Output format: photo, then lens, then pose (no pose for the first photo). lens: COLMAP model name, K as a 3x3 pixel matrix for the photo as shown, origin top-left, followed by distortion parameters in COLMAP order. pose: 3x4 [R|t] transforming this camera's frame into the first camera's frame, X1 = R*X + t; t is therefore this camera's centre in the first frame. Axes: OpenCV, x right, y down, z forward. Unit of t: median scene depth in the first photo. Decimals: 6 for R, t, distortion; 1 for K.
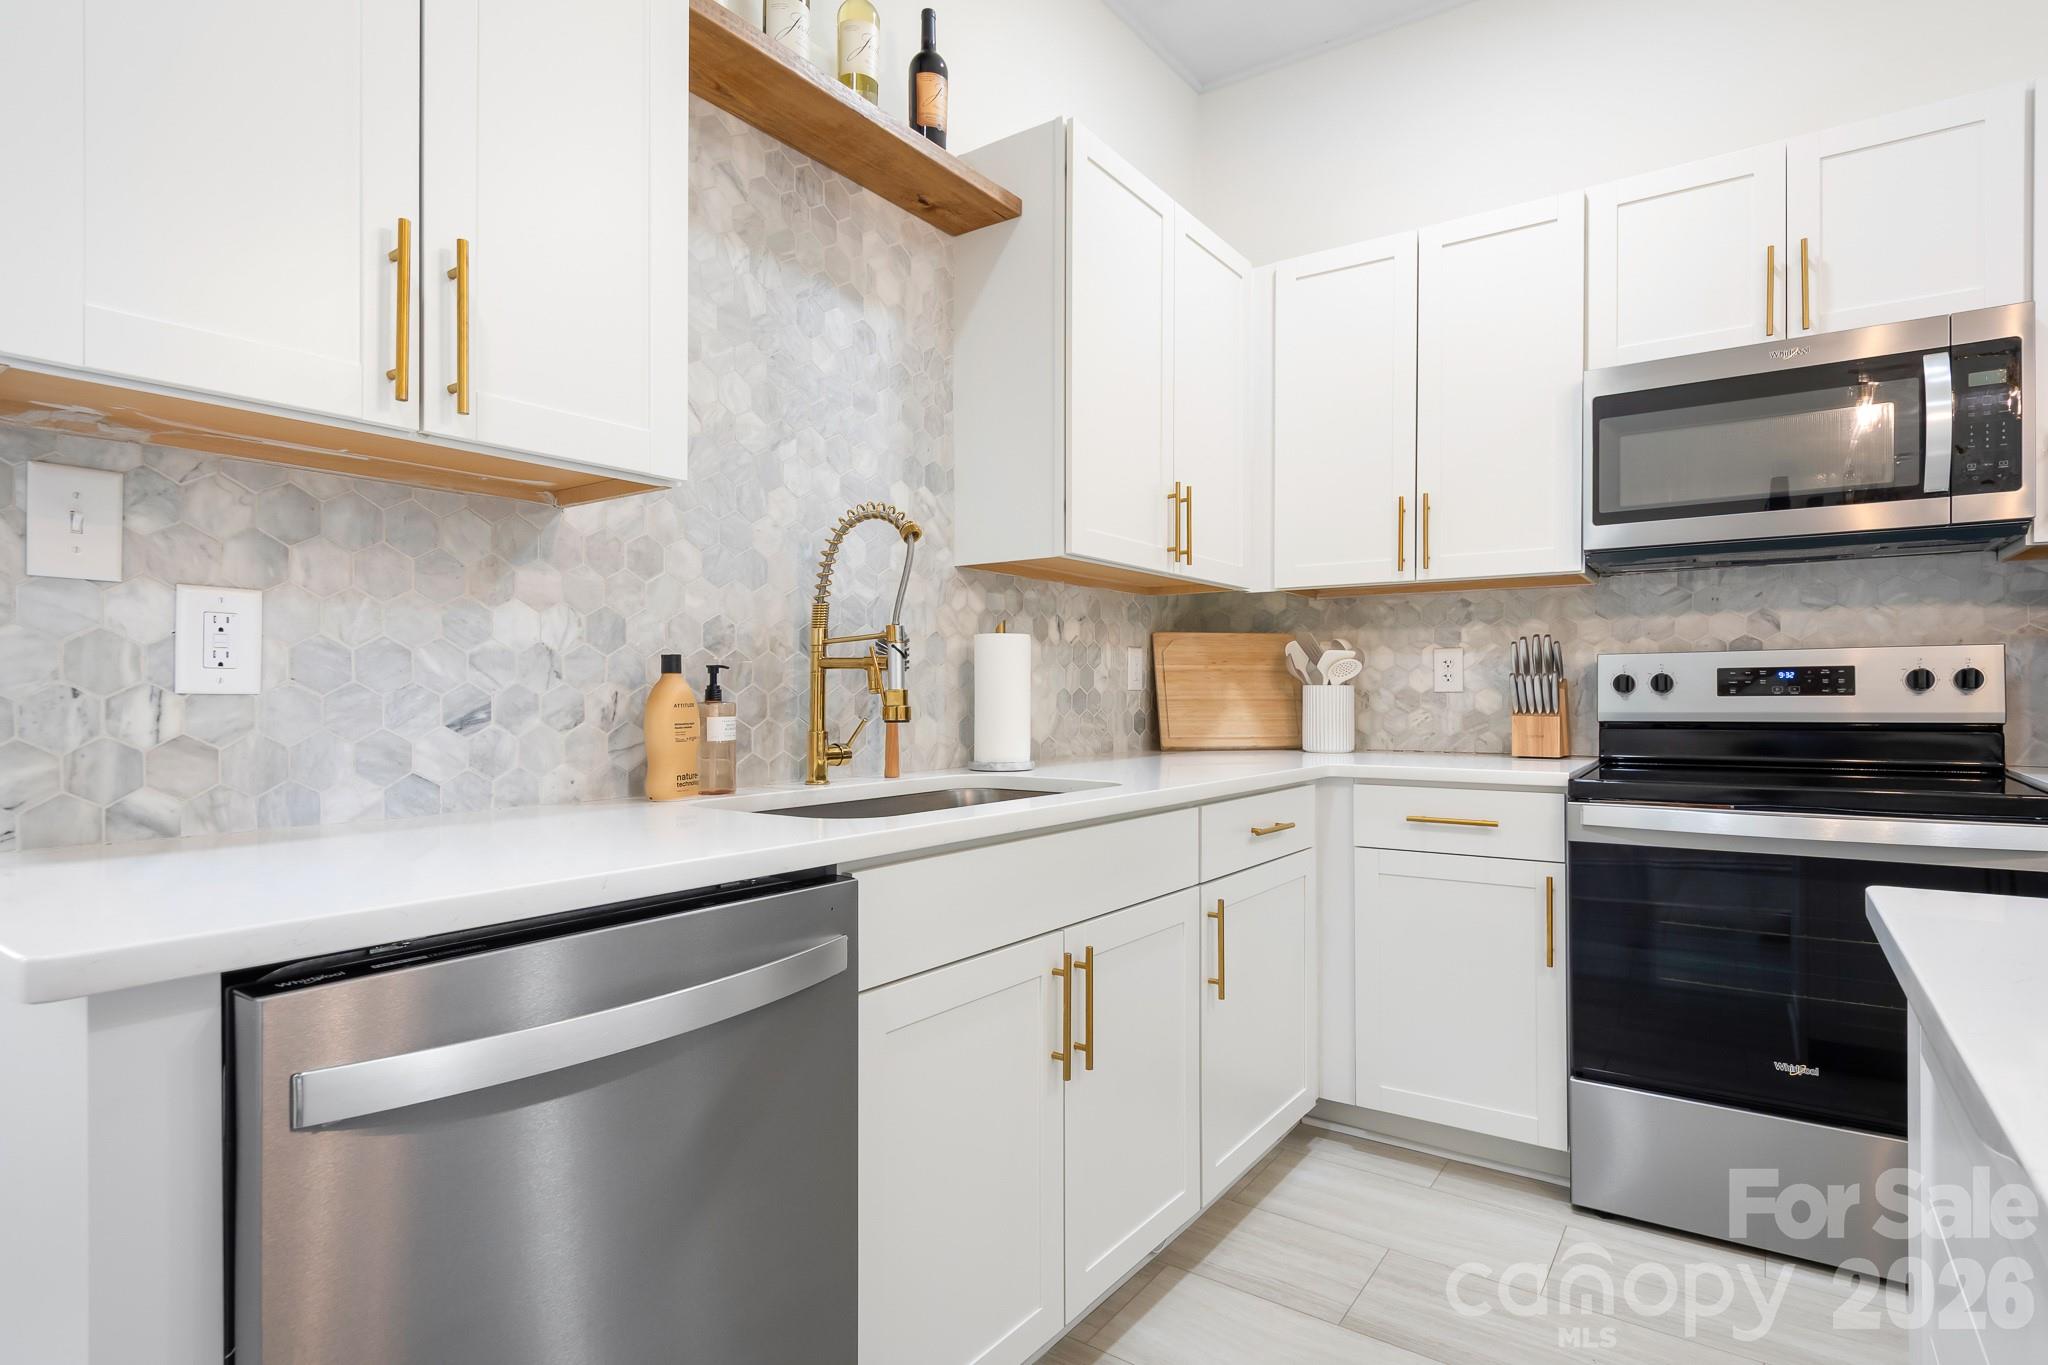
lens RADIAL K [[1059.0, 0, 1028.5], [0, 1059.0, 696.6], [0, 0, 1]] dist [0.009966, -0.002719]
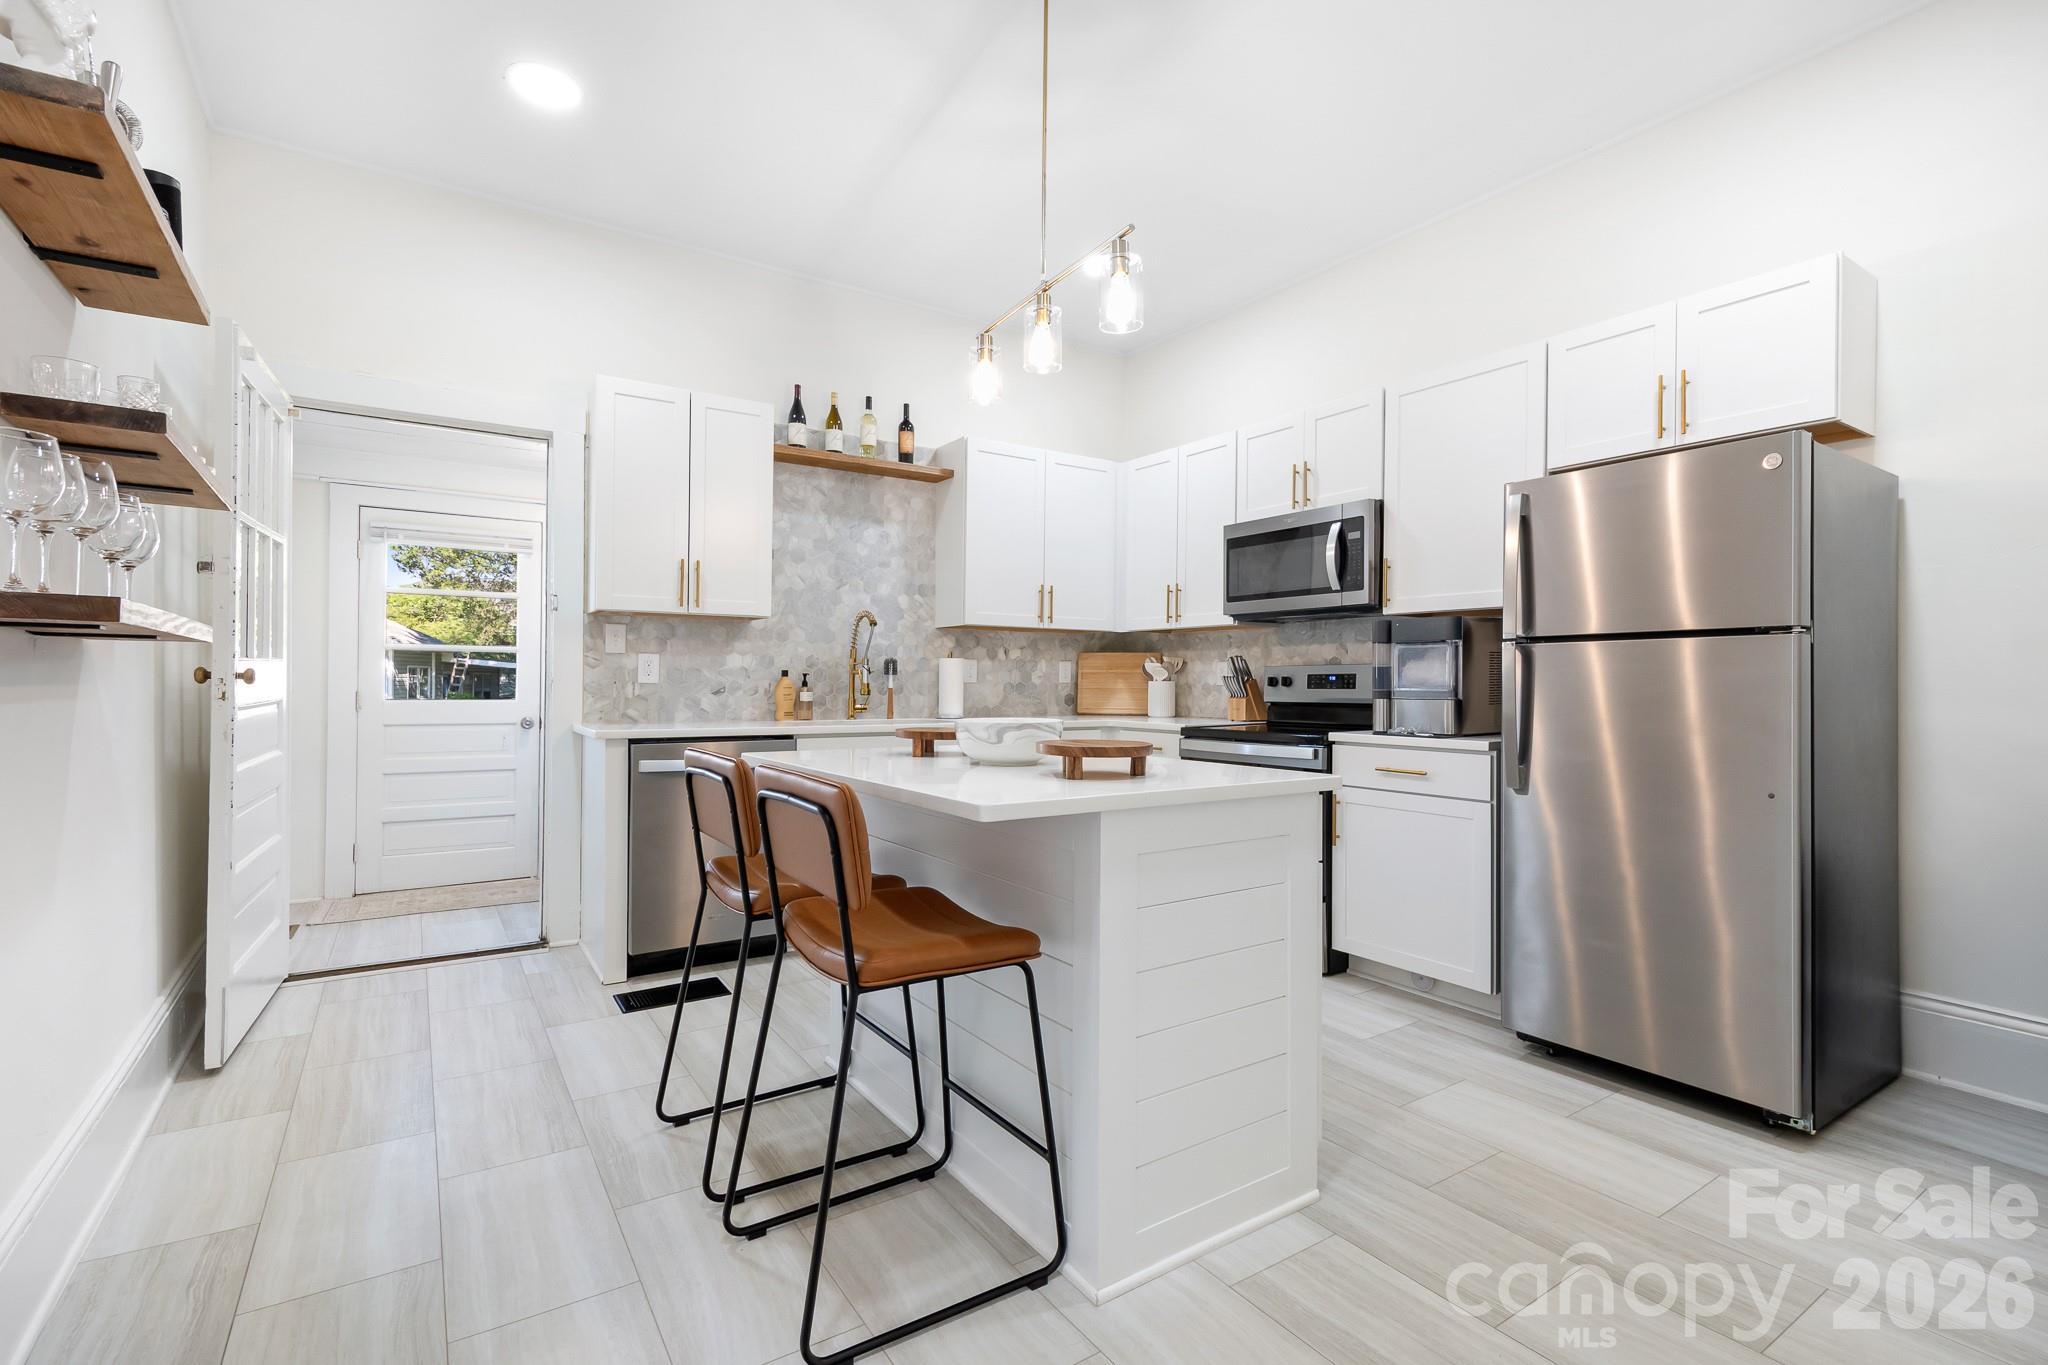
lens RADIAL K [[933.5, 0, 1032.9], [0, 933.5, 677.3], [0, 0, 1]] dist [0.010922, -0.001468]
pose [[0.933940, 0.005810, -0.357382, 0.950198], [-0.008489, 0.999946, -0.005928, -0.008510], [0.357328, 0.008570, 0.933940, -0.892231]]
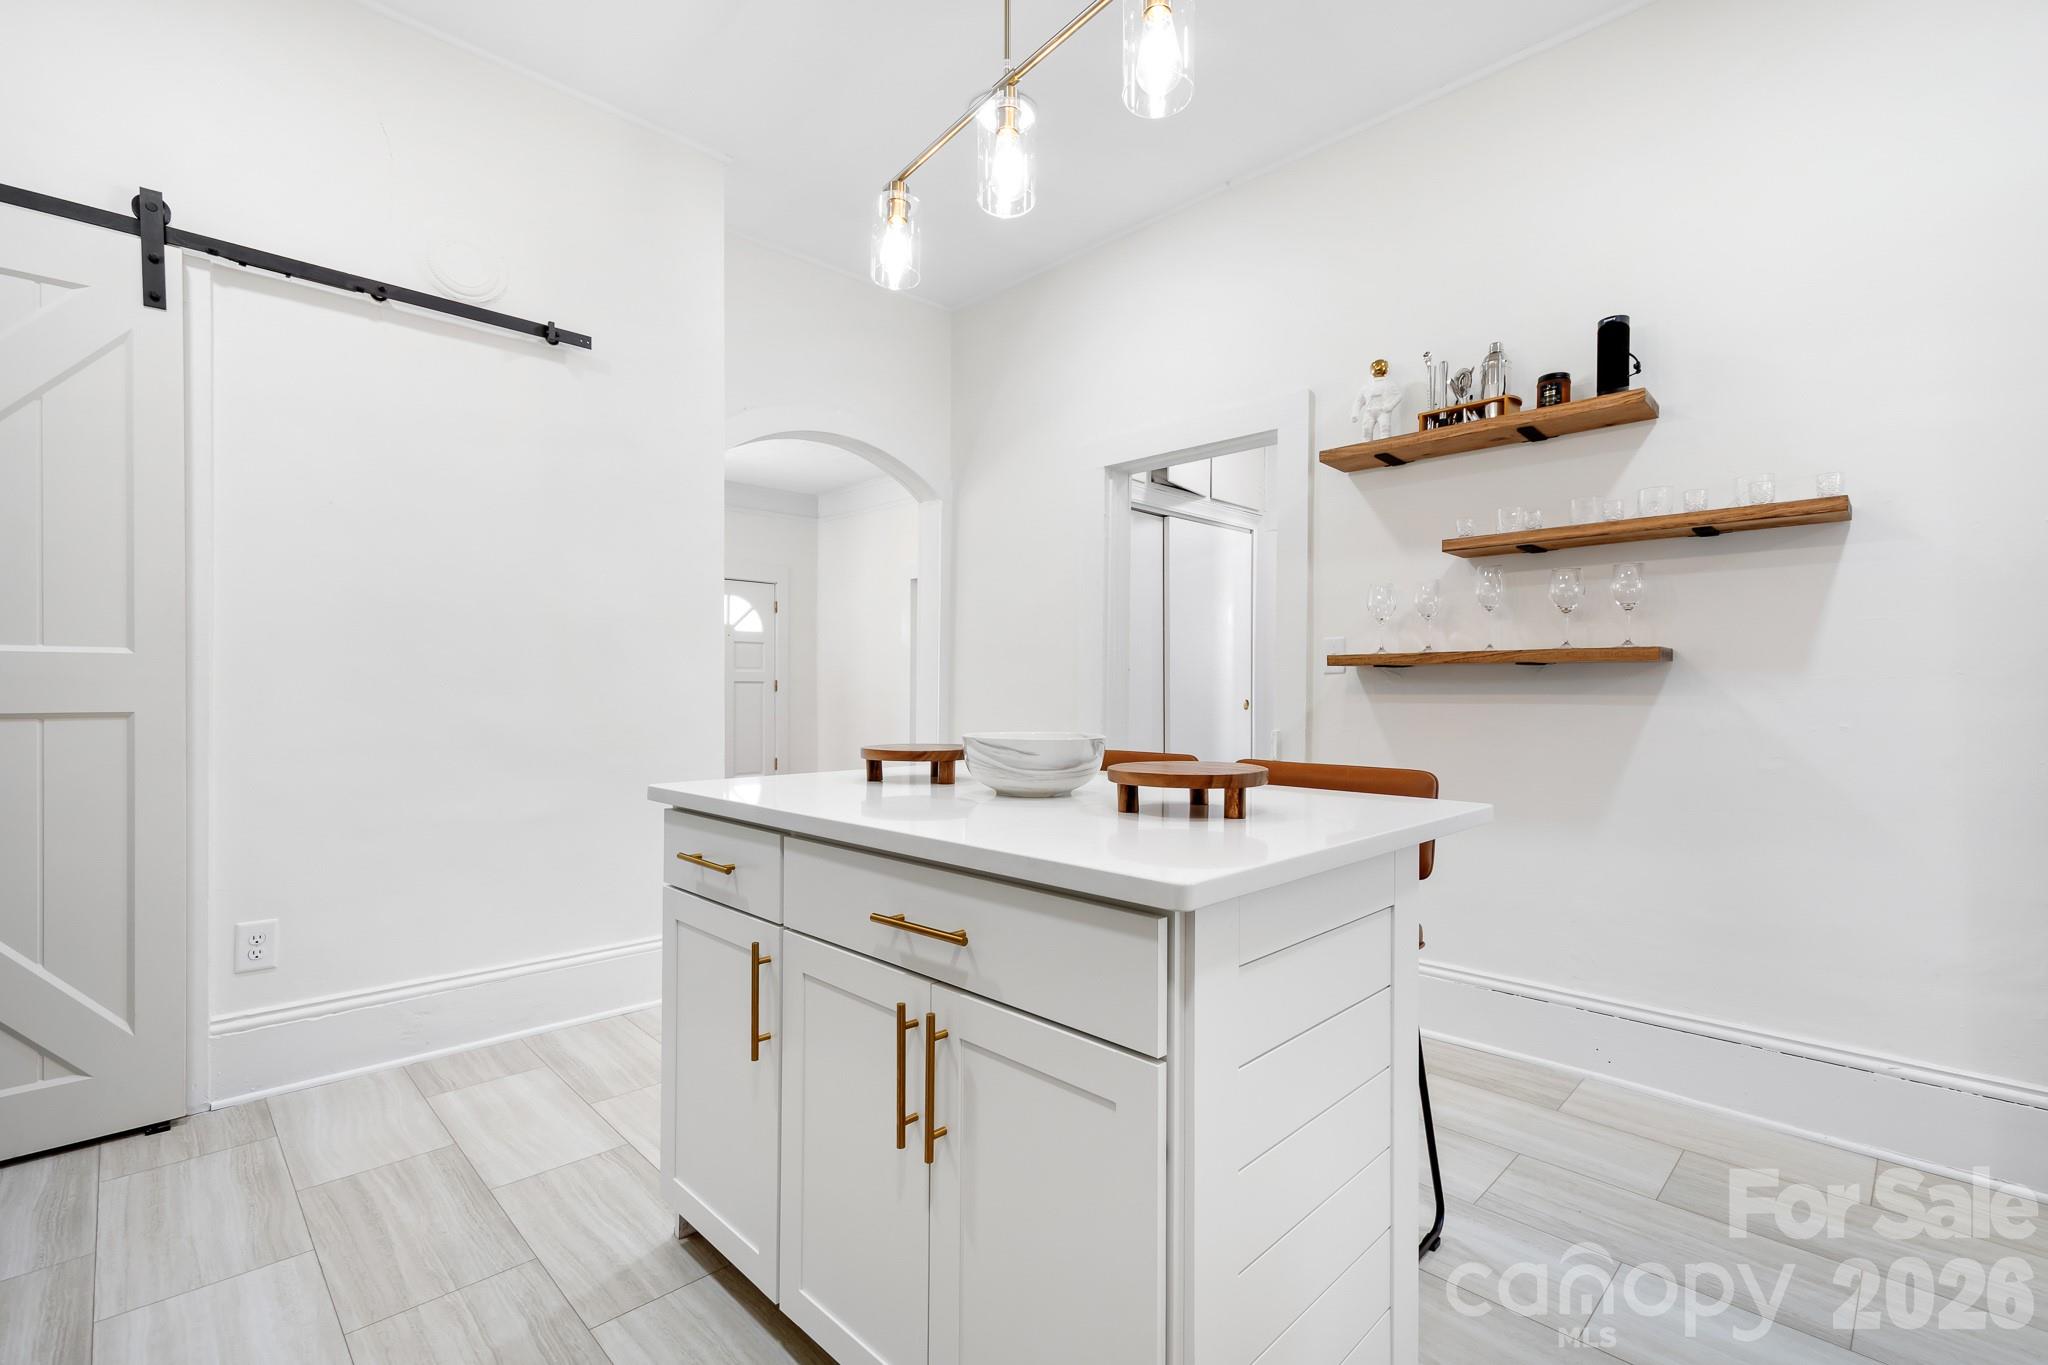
lens RADIAL K [[933.5, 0, 1015.4], [0, 933.5, 694.1], [0, 0, 1]] dist [0.010922, -0.001468]
pose [[-0.982856, -0.000837, 0.184374, 0.633071], [-0.000264, 0.999995, 0.003131, -0.007788], [-0.184375, 0.003029, -0.982851, 0.786336]]
